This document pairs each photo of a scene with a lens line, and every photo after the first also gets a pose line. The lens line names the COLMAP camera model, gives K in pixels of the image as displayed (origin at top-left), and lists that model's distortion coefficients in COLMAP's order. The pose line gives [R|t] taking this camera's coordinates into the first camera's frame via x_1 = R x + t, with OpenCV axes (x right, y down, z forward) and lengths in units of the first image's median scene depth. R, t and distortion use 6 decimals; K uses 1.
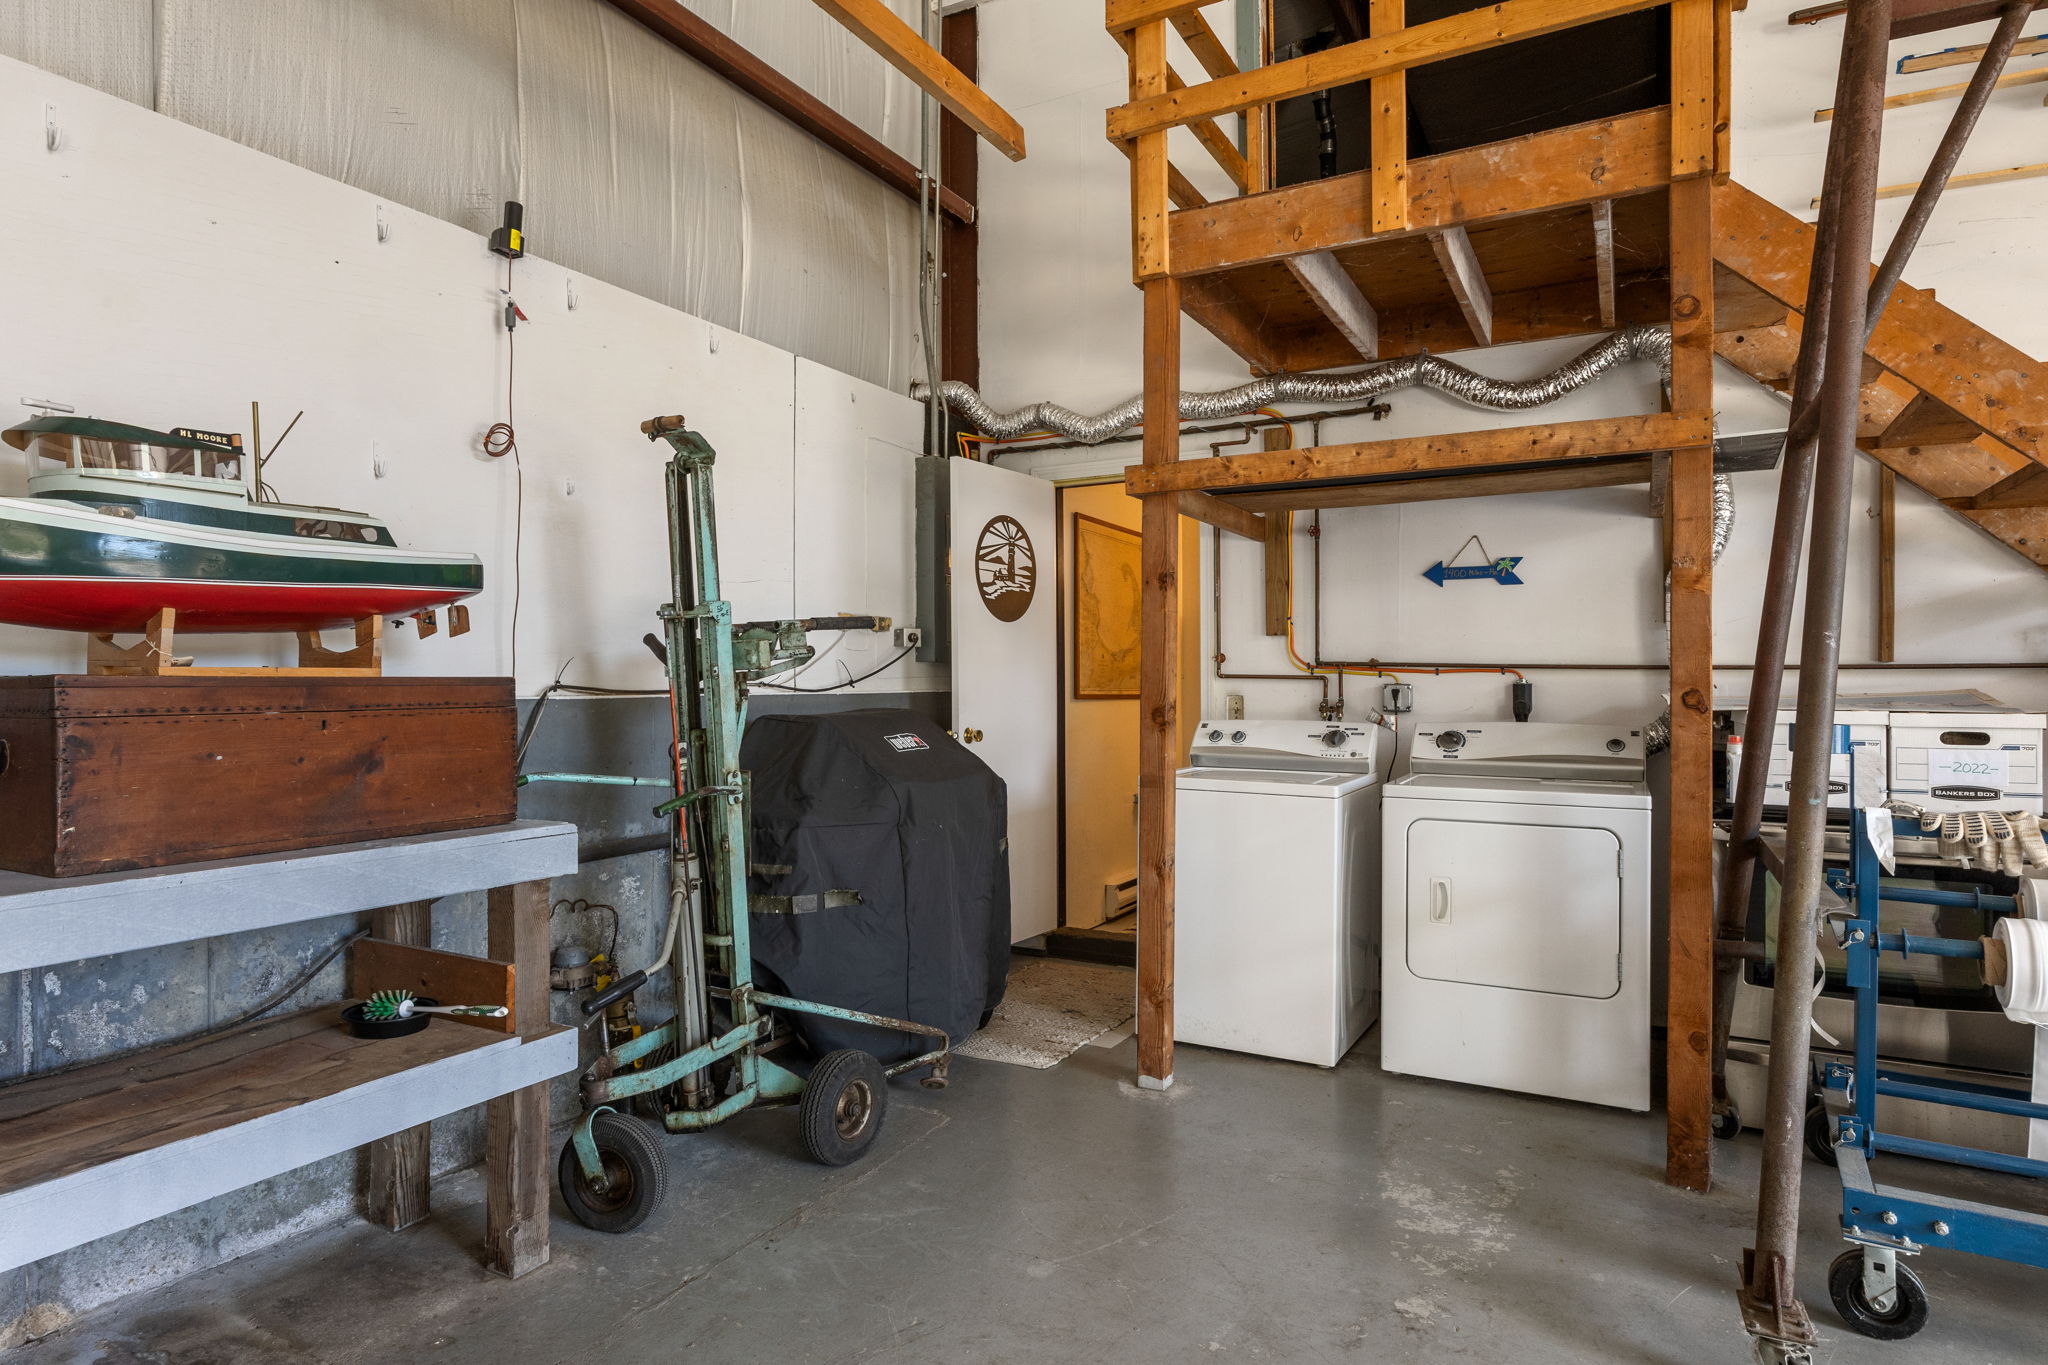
lens RADIAL K [[1124.2, 0, 1024.0], [0, 1124.2, 682.5], [0, 0, 1]] dist [-0.002708, -0.000467]
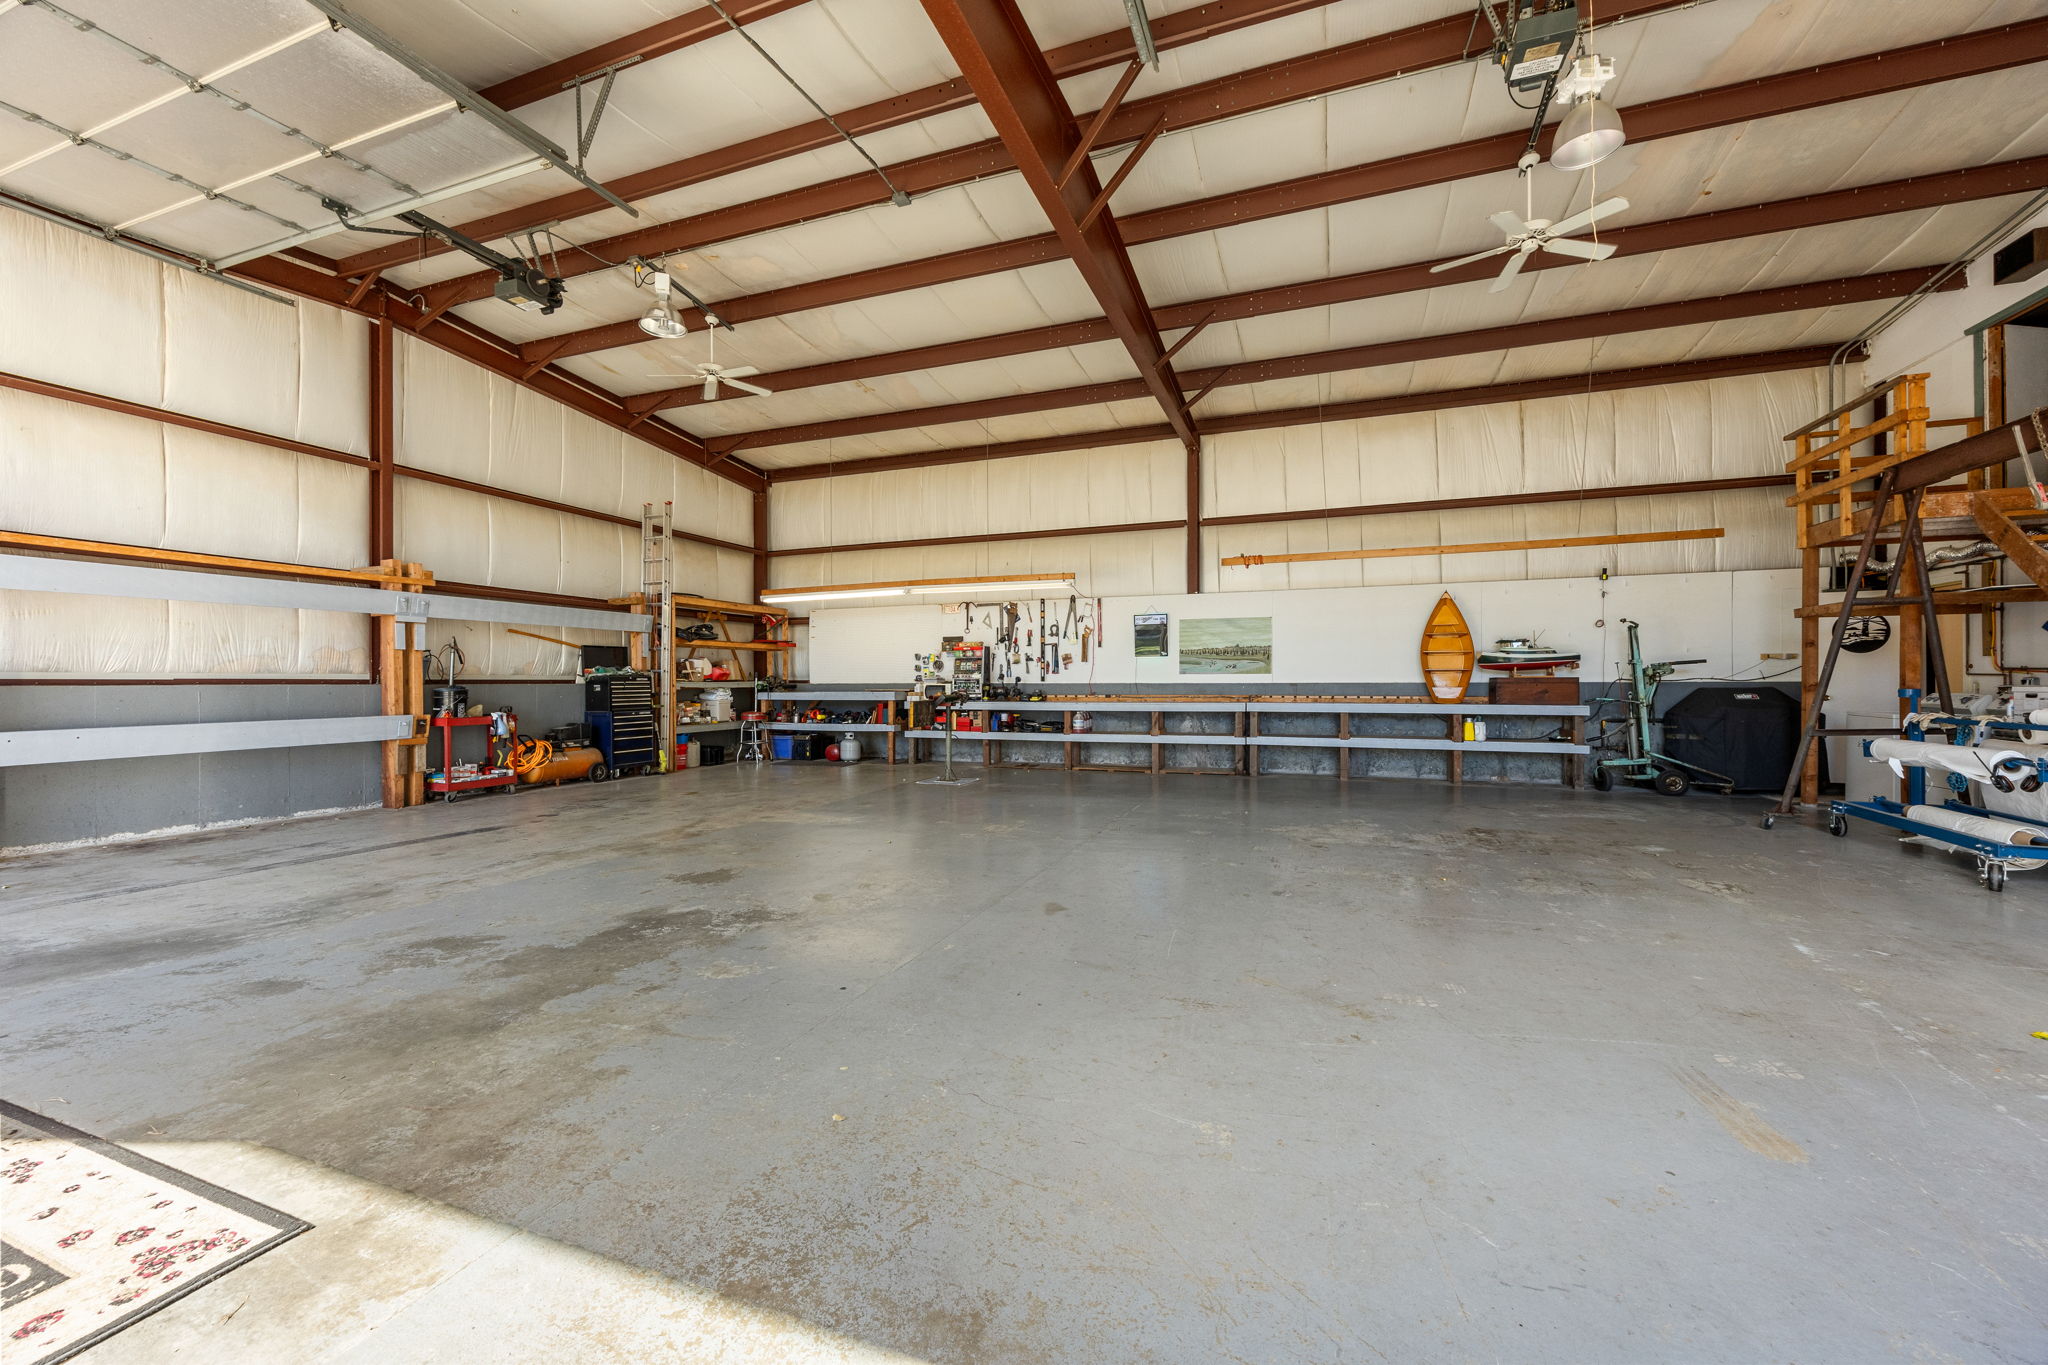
lens RADIAL K [[799.0, 0, 1024.0], [0, 799.0, 682.5], [0, 0, 1]] dist [0.001117, 0.000075]
pose [[0.153299, 0.001629, -0.988179, 2.379779], [0.001732, 0.999997, 0.001917, 0.007255], [0.988178, -0.002006, 0.153295, -1.790878]]
